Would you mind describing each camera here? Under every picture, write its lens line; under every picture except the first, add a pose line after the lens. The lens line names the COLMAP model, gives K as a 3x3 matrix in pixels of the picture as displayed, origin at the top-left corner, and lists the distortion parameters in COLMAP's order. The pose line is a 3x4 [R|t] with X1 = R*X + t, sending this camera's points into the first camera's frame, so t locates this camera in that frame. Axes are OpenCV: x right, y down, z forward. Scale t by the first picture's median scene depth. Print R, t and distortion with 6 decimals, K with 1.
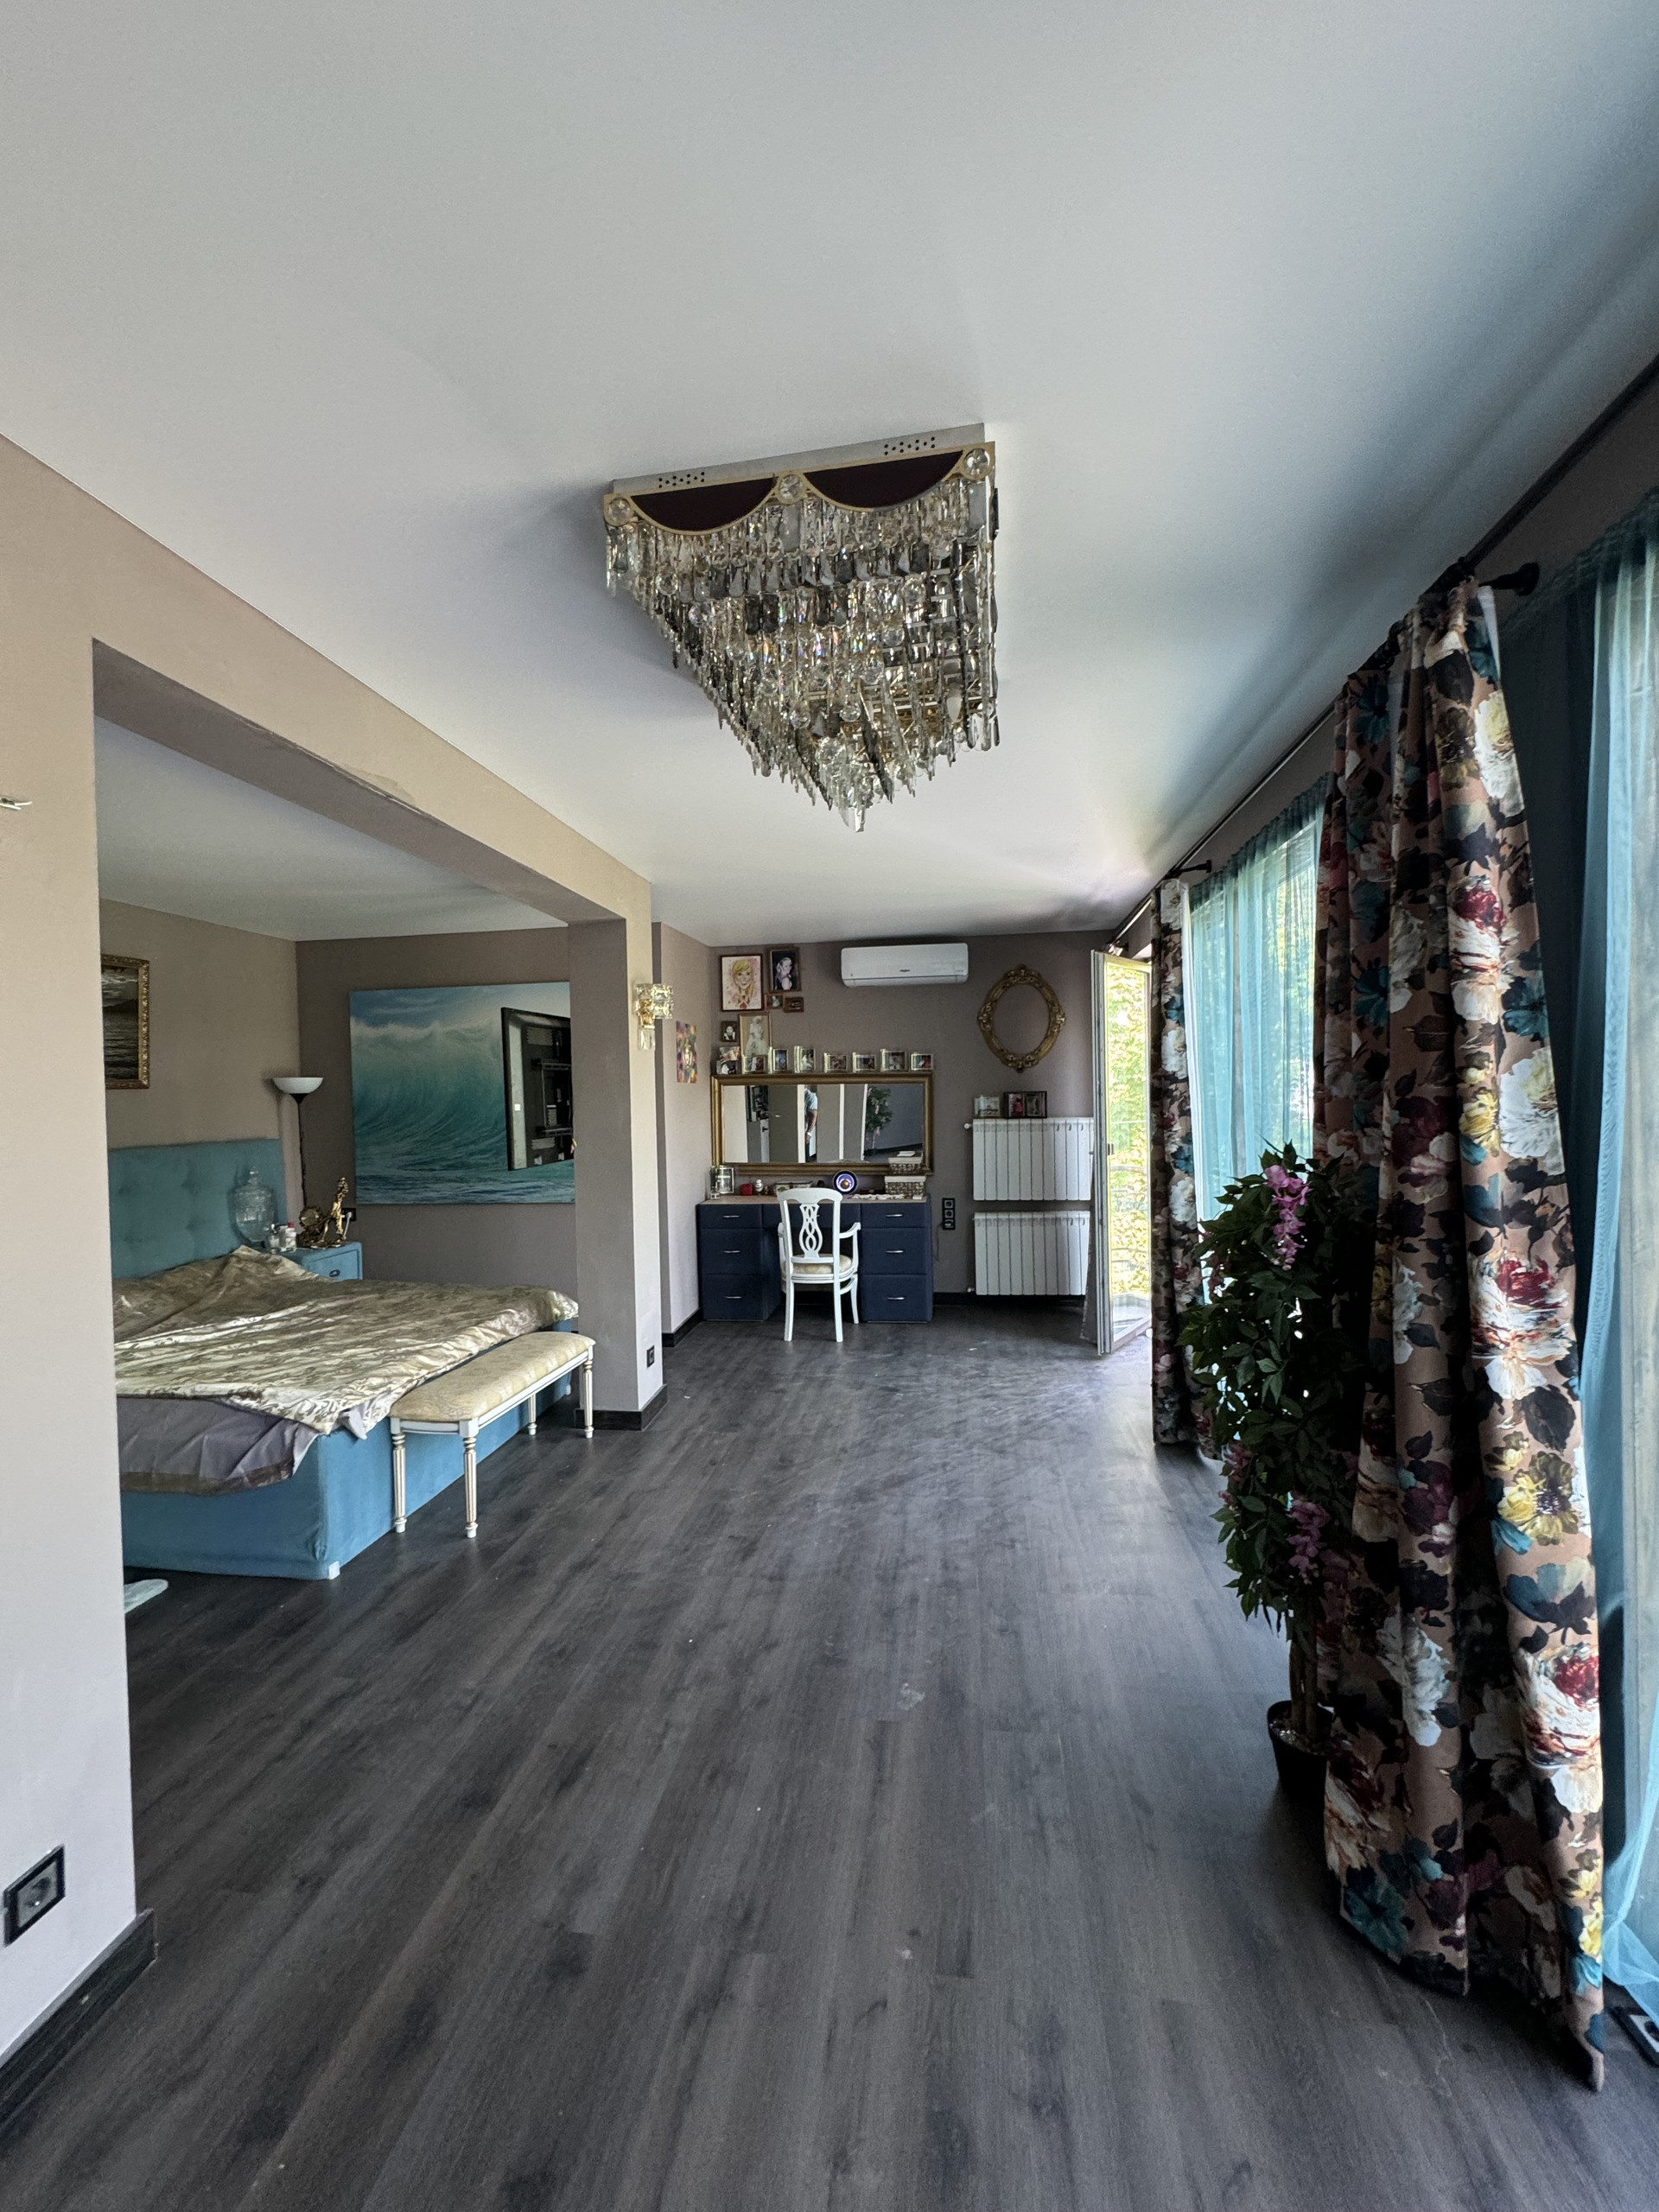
lens RADIAL K [[887.5, 0, 825.2], [0, 887.5, 1098.4], [0, 0, 1]] dist [-0.002610, 0.000565]
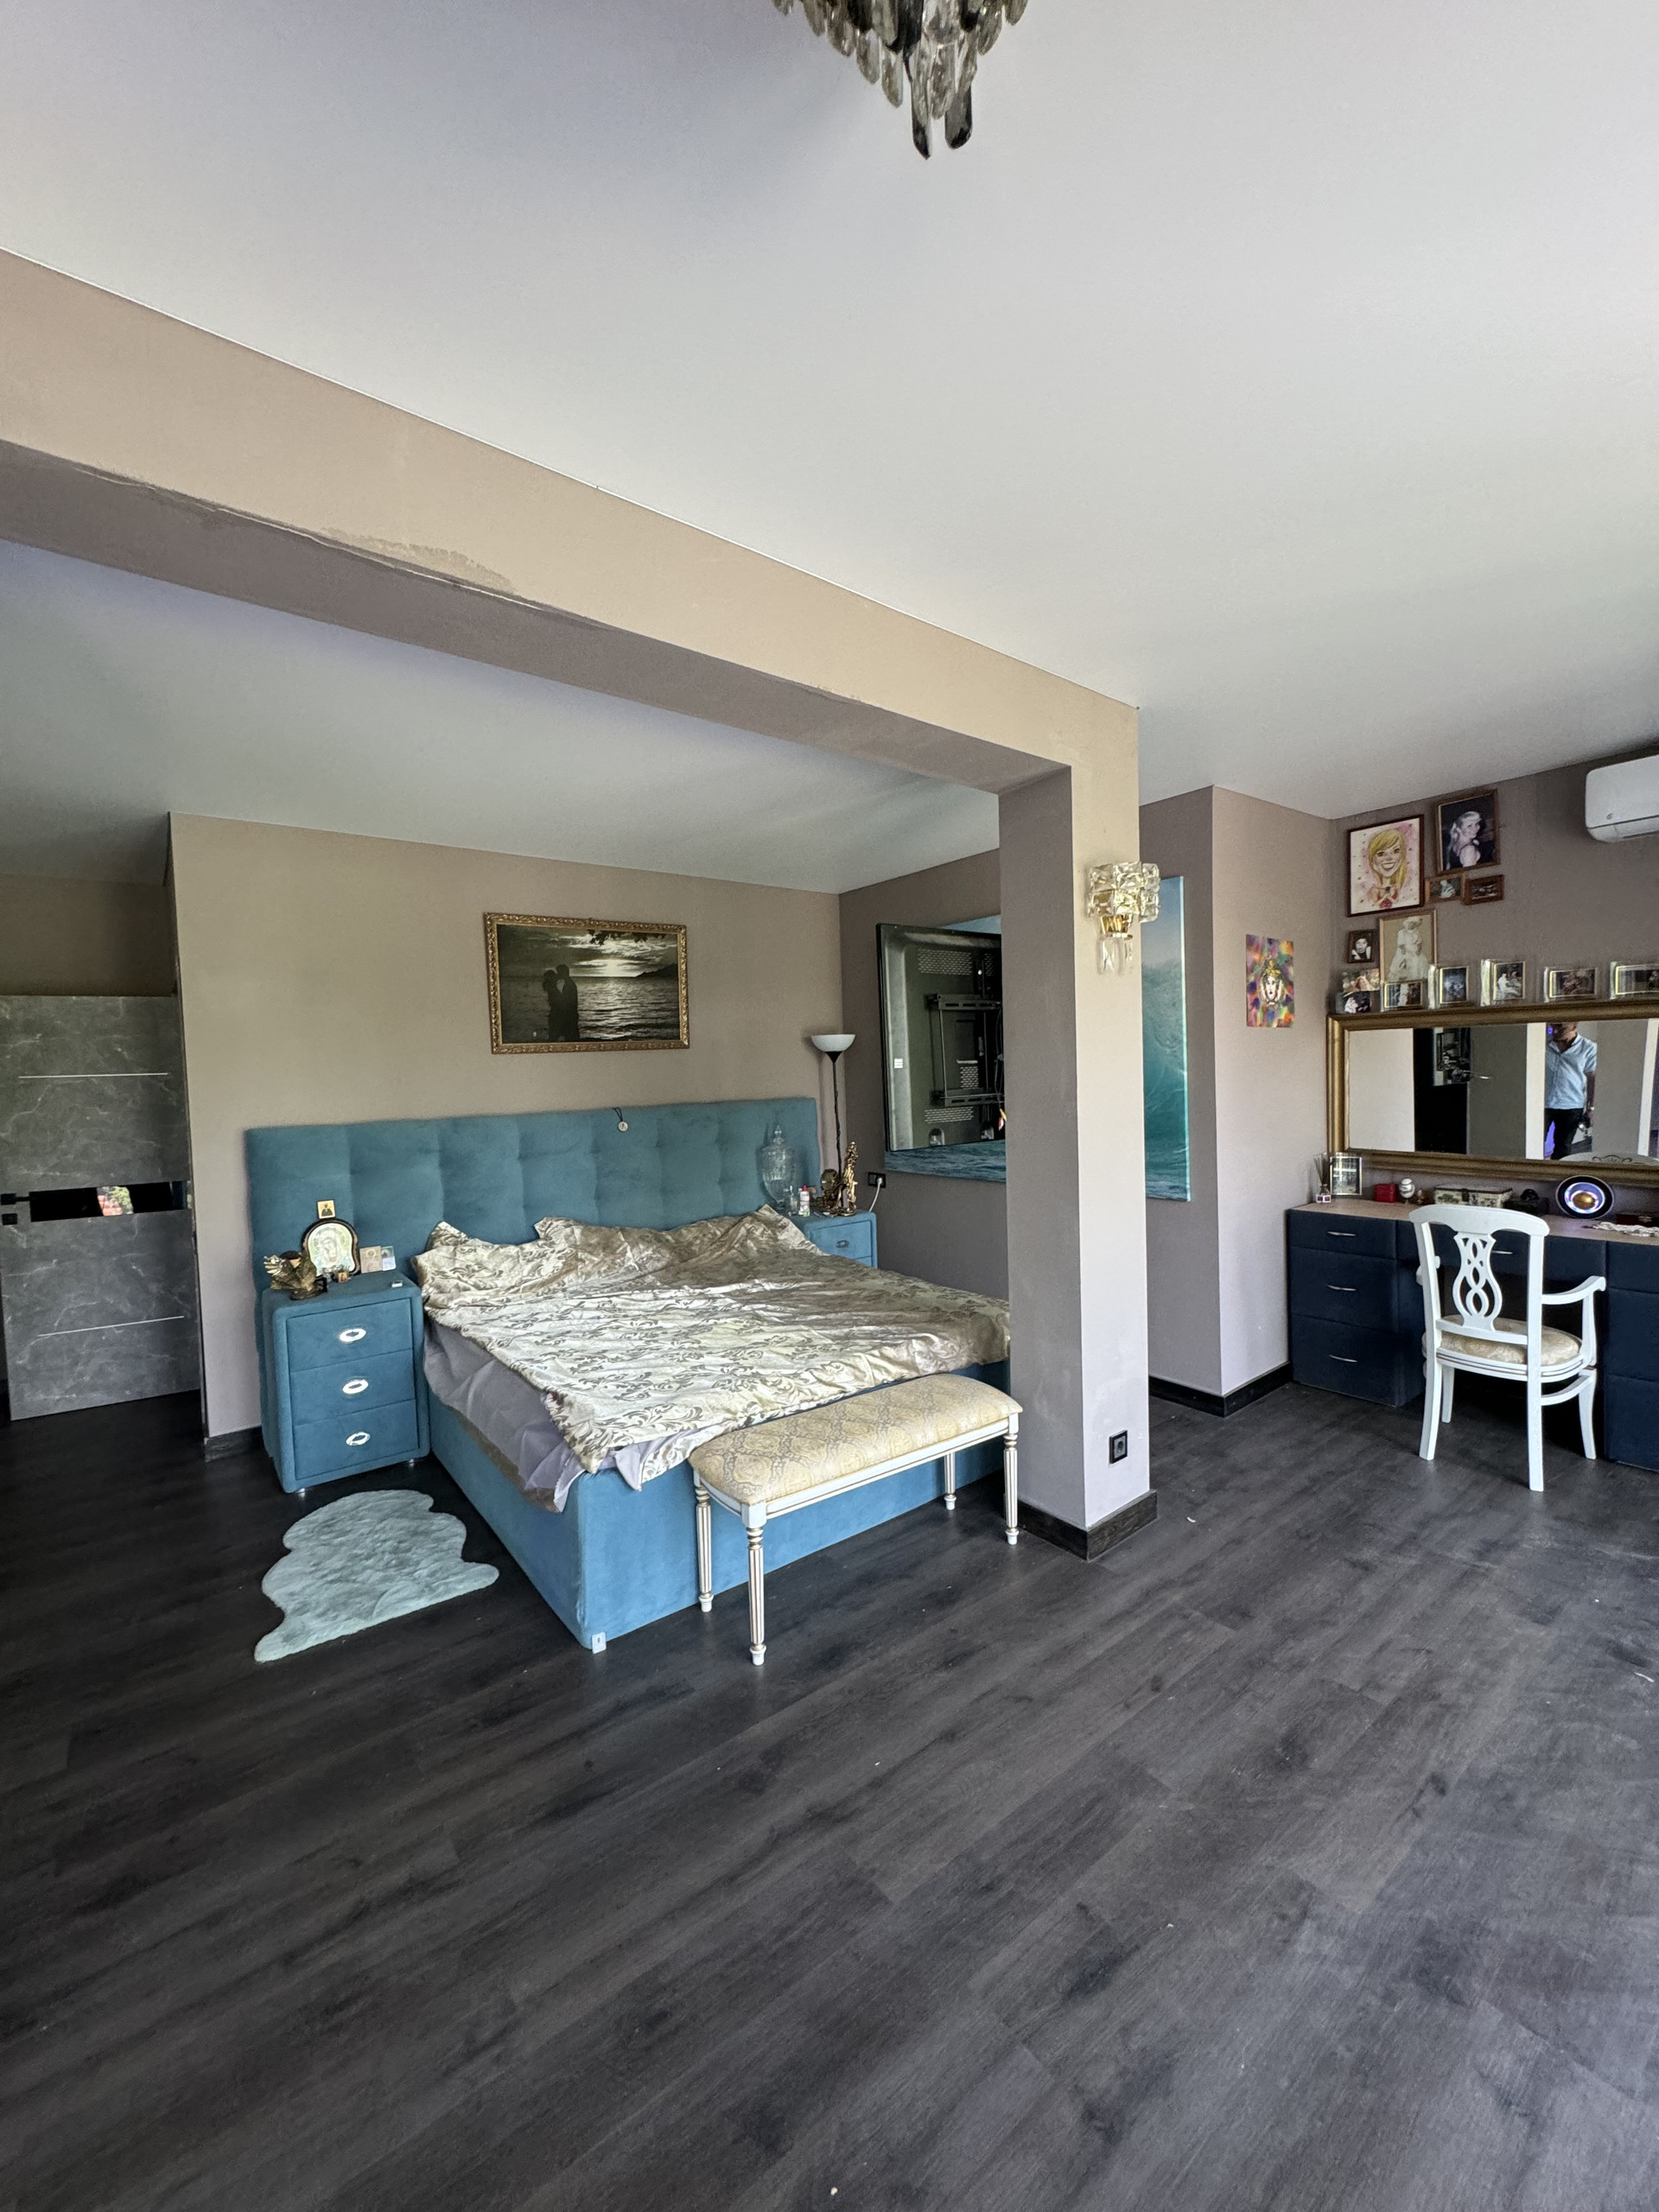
lens RADIAL K [[878.8, 0, 829.5], [0, 878.8, 1106.0], [0, 0, 1]] dist [-0.002070, 0.000403]
pose [[0.720710, 0.028190, -0.692663, 0.078357], [0.009975, 0.998648, 0.051022, 0.005450], [0.693165, -0.043681, 0.719454, 0.352052]]
